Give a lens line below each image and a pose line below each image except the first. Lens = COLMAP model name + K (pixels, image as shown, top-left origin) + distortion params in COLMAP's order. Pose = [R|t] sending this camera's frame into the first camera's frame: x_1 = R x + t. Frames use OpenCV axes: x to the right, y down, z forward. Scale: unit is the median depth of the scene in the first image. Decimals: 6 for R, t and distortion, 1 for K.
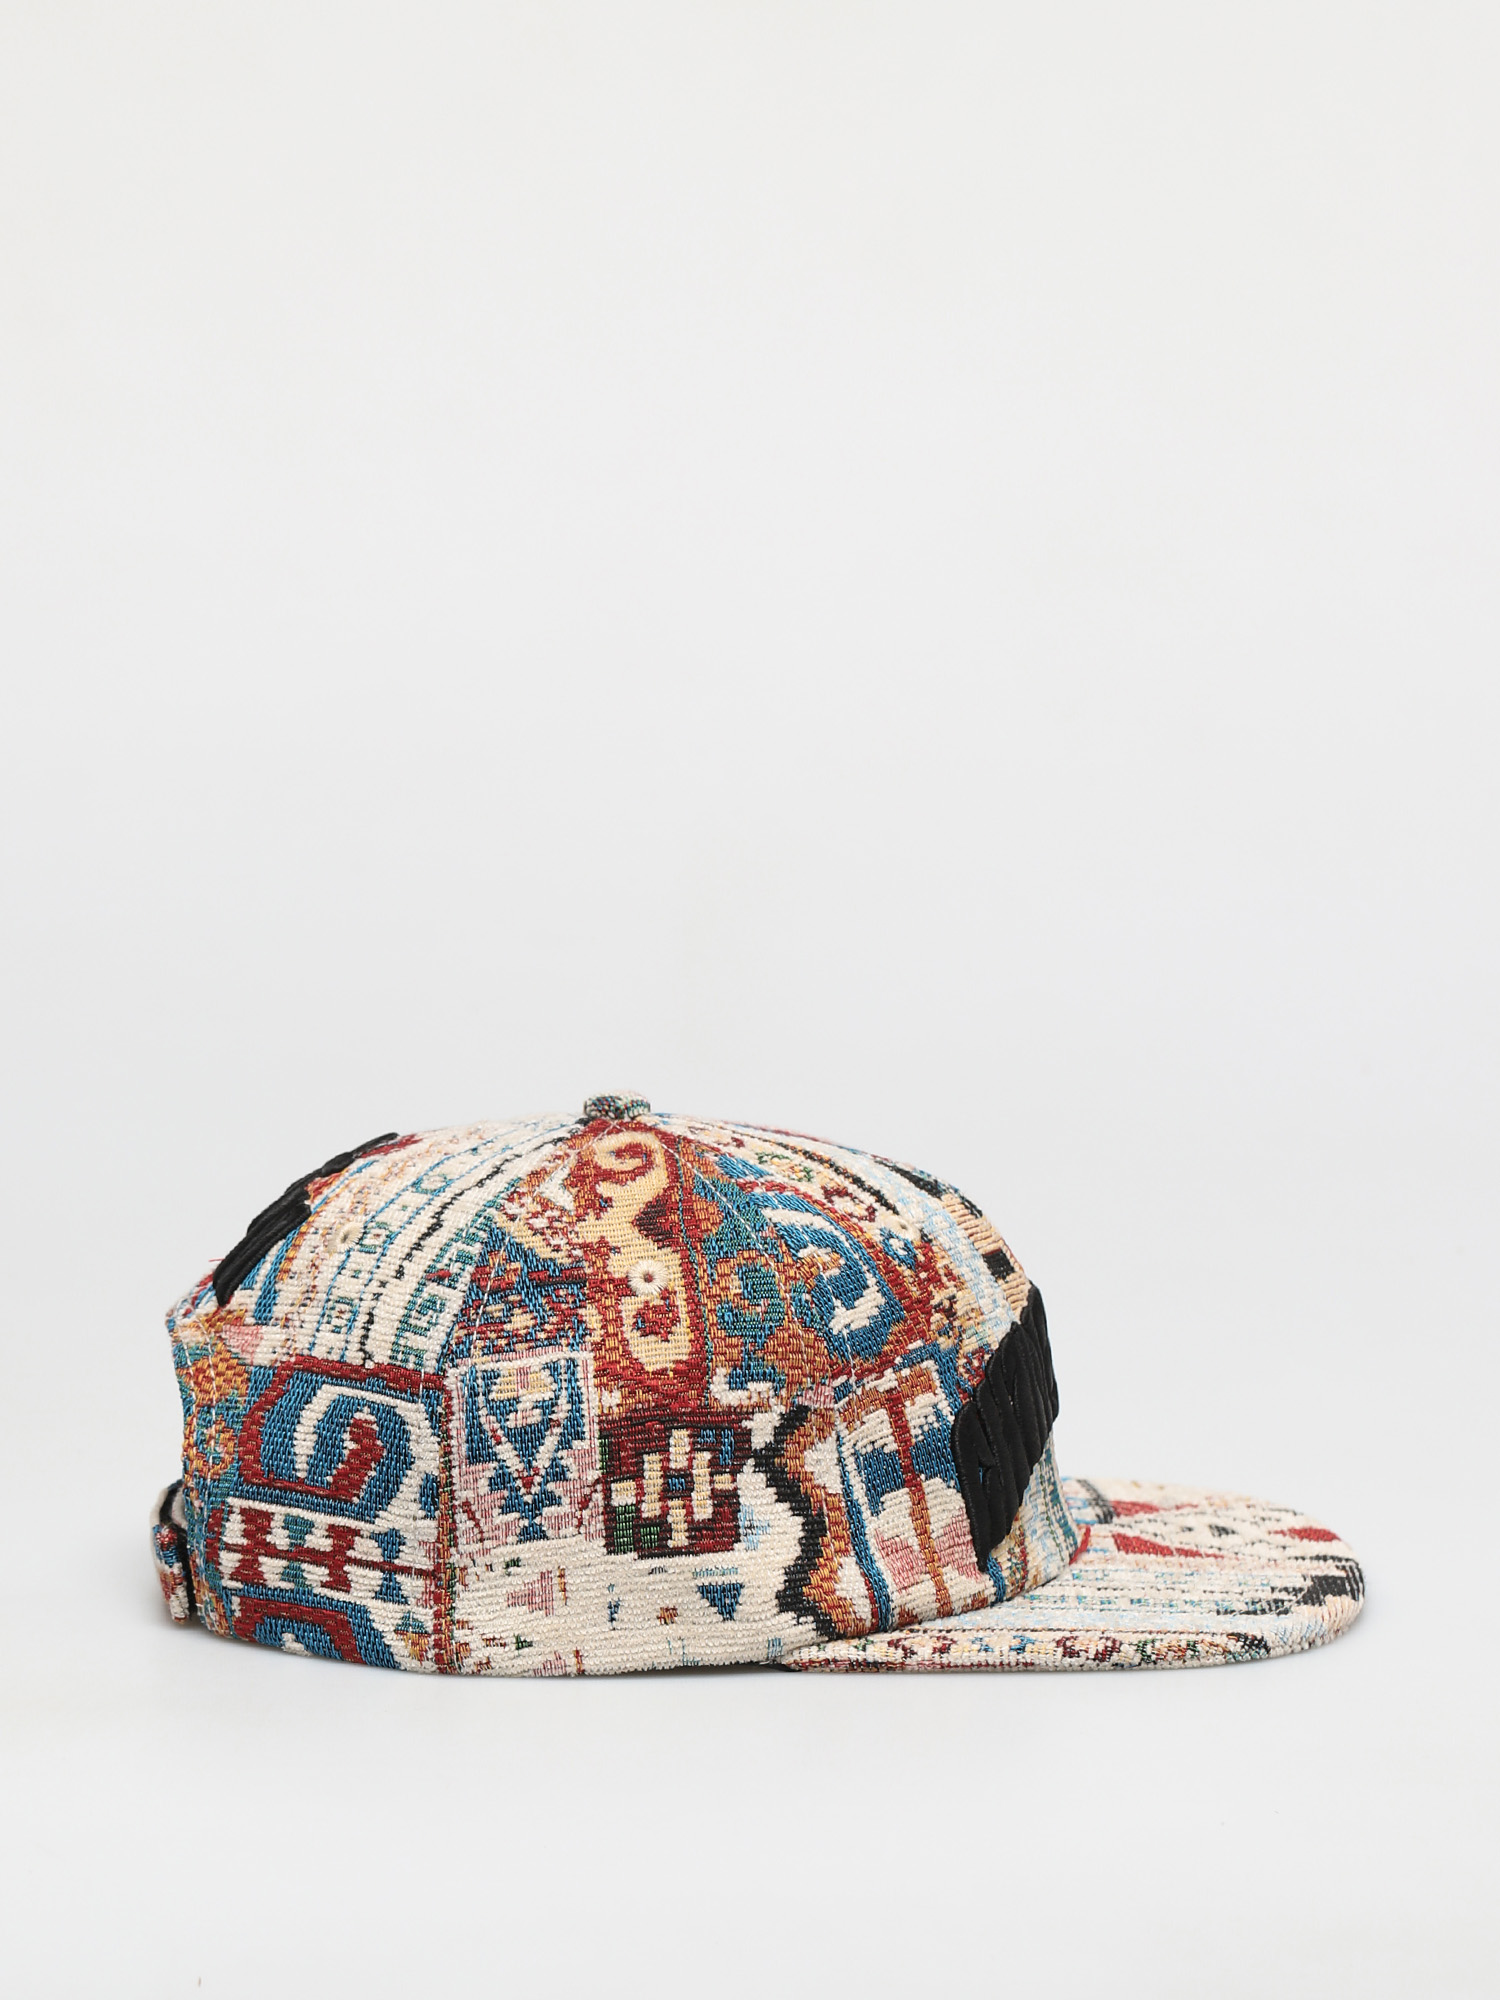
lens RADIAL K [[9675.5, 0, 737.2], [0, 9675.5, 994.6], [0, 0, 1]] dist [0.654406, 0.000000]
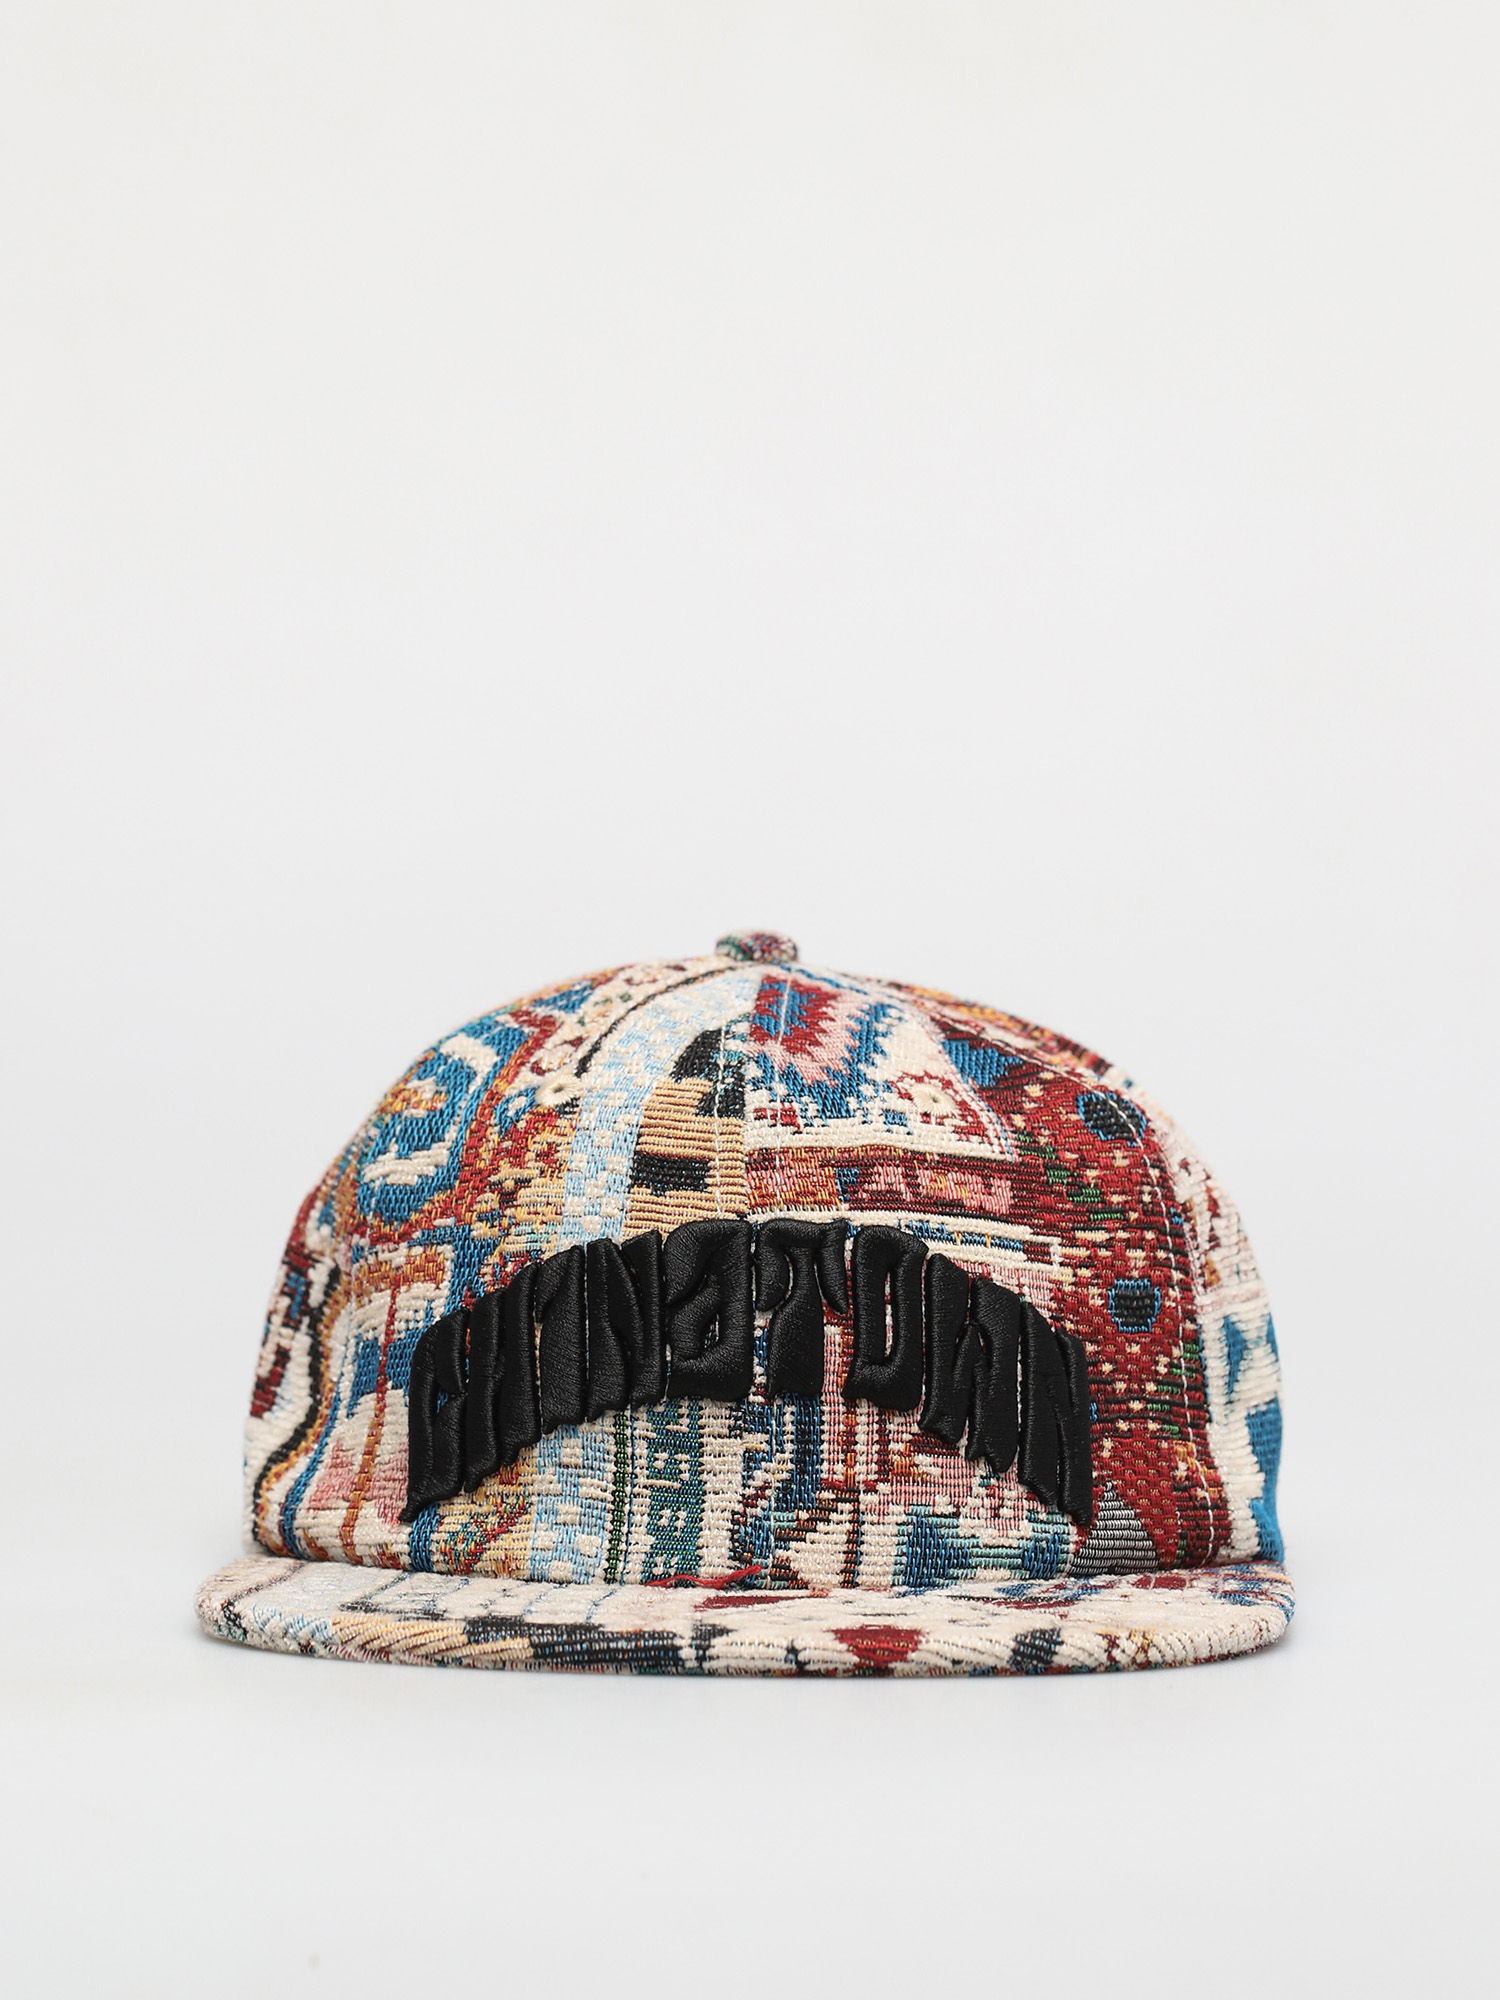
lens RADIAL K [[9675.5, 0, 641.4], [0, 9675.5, 926.5], [0, 0, 1]] dist [0.654406, 0.000000]
pose [[-0.098221, 0.028041, -0.994770, 0.788645], [-0.176246, 0.983312, 0.045120, -0.024925], [0.979434, 0.179756, -0.091639, 1.082611]]
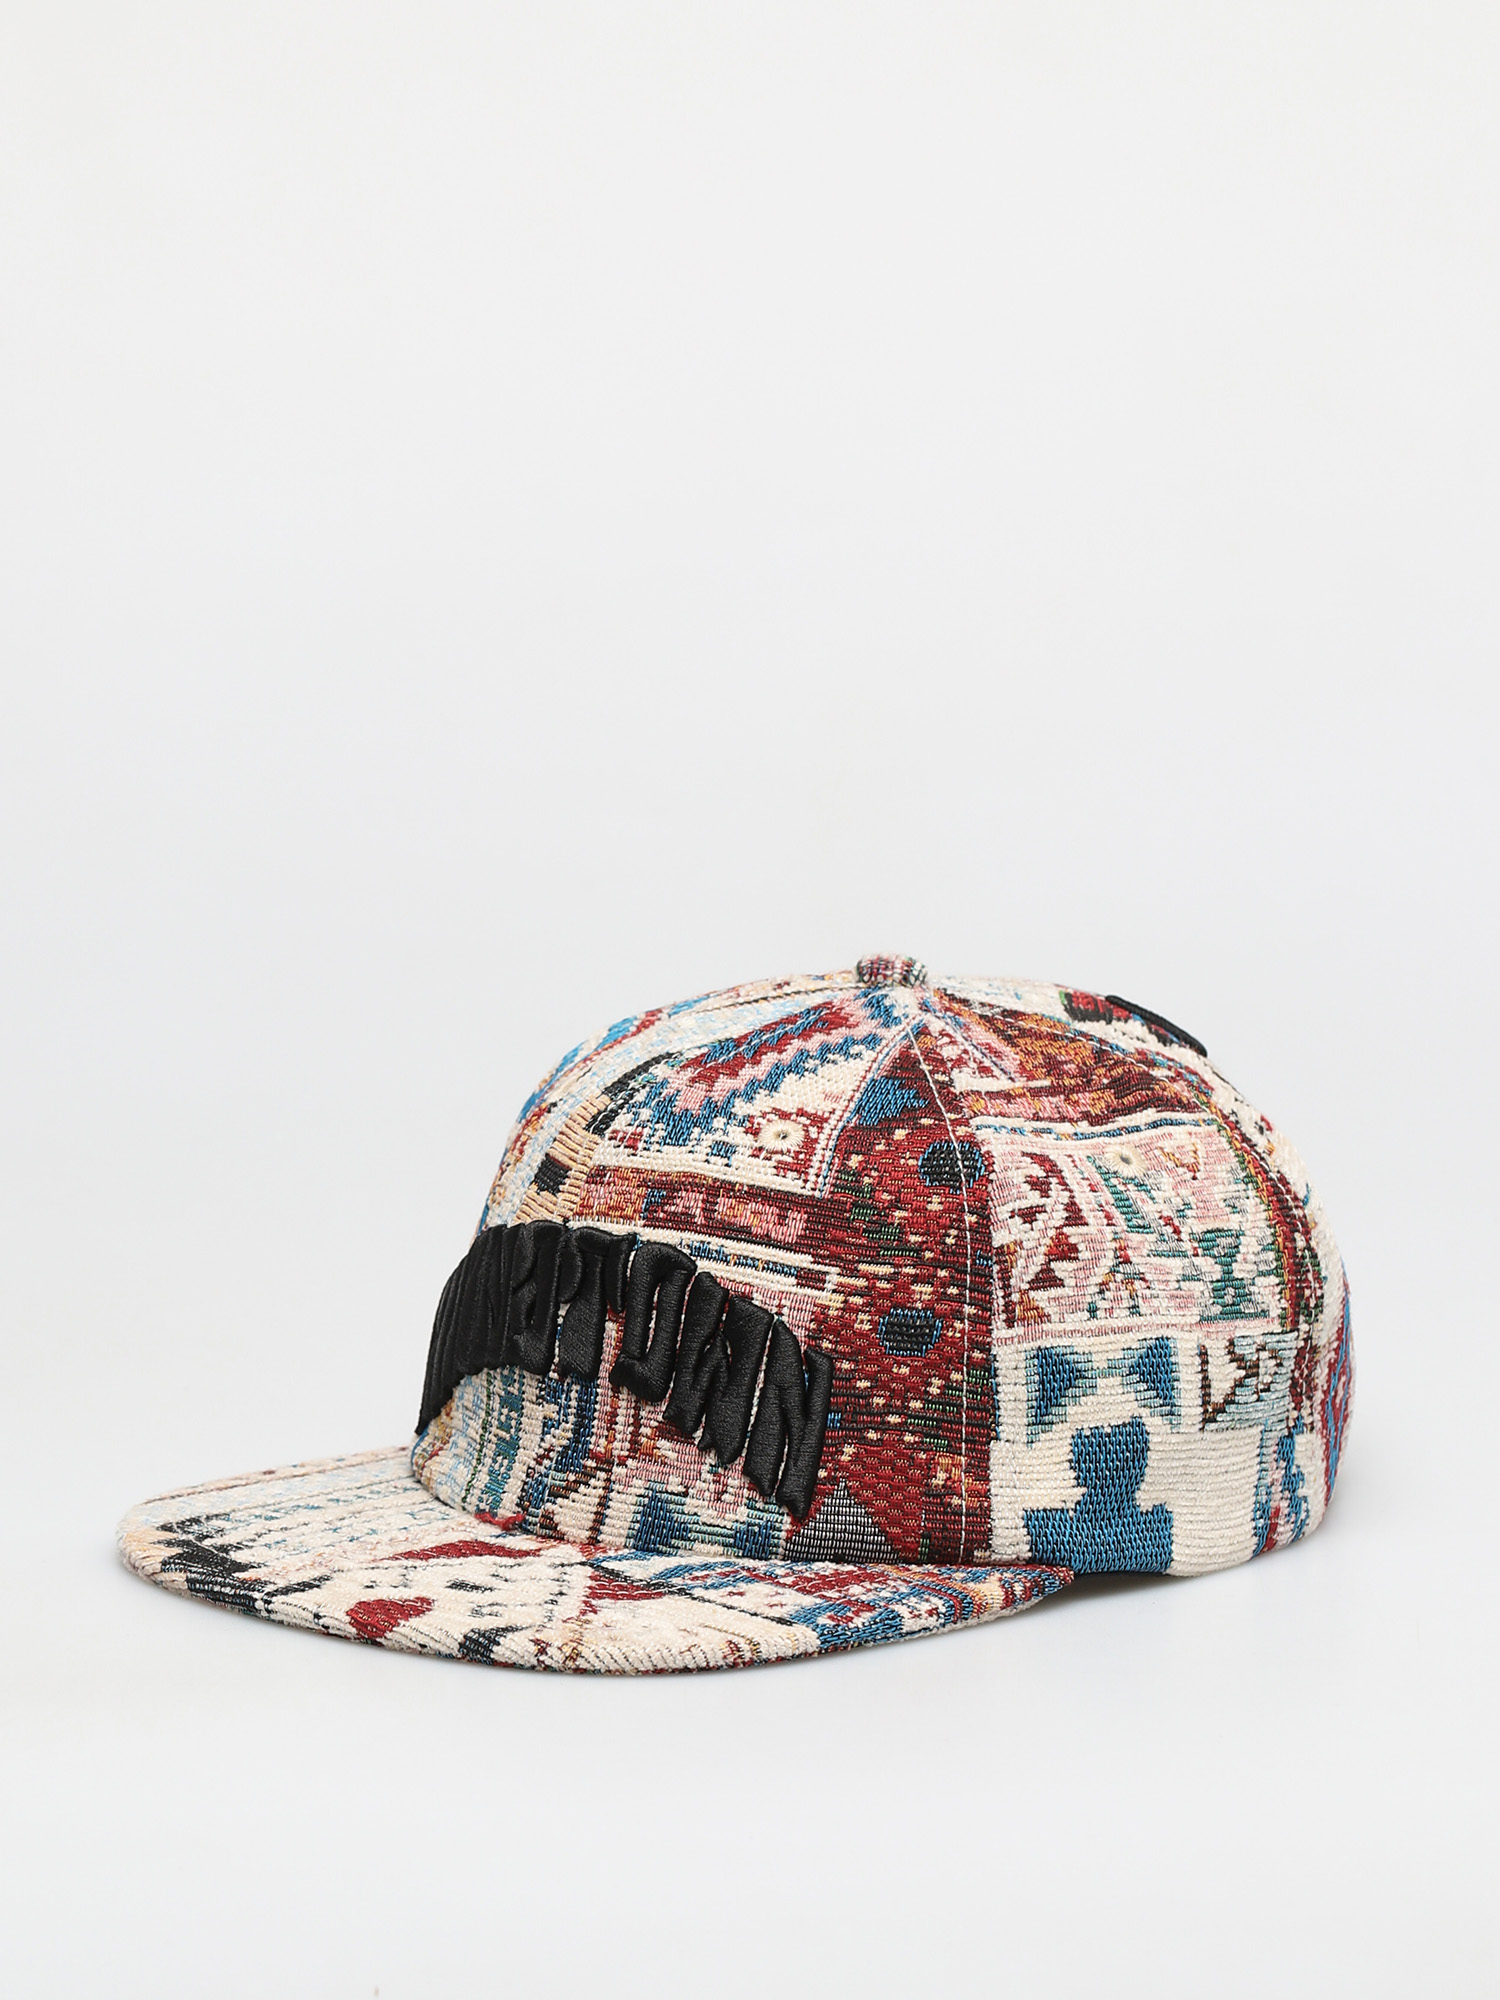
lens RADIAL K [[9675.5, 0, 744.4], [0, 9675.5, 998.5], [0, 0, 1]] dist [0.654406, 0.000000]
pose [[-0.753555, 0.071940, -0.653437, 0.607048], [-0.137492, 0.954763, 0.263673, -0.229853], [0.642846, 0.288534, -0.709575, 1.670420]]
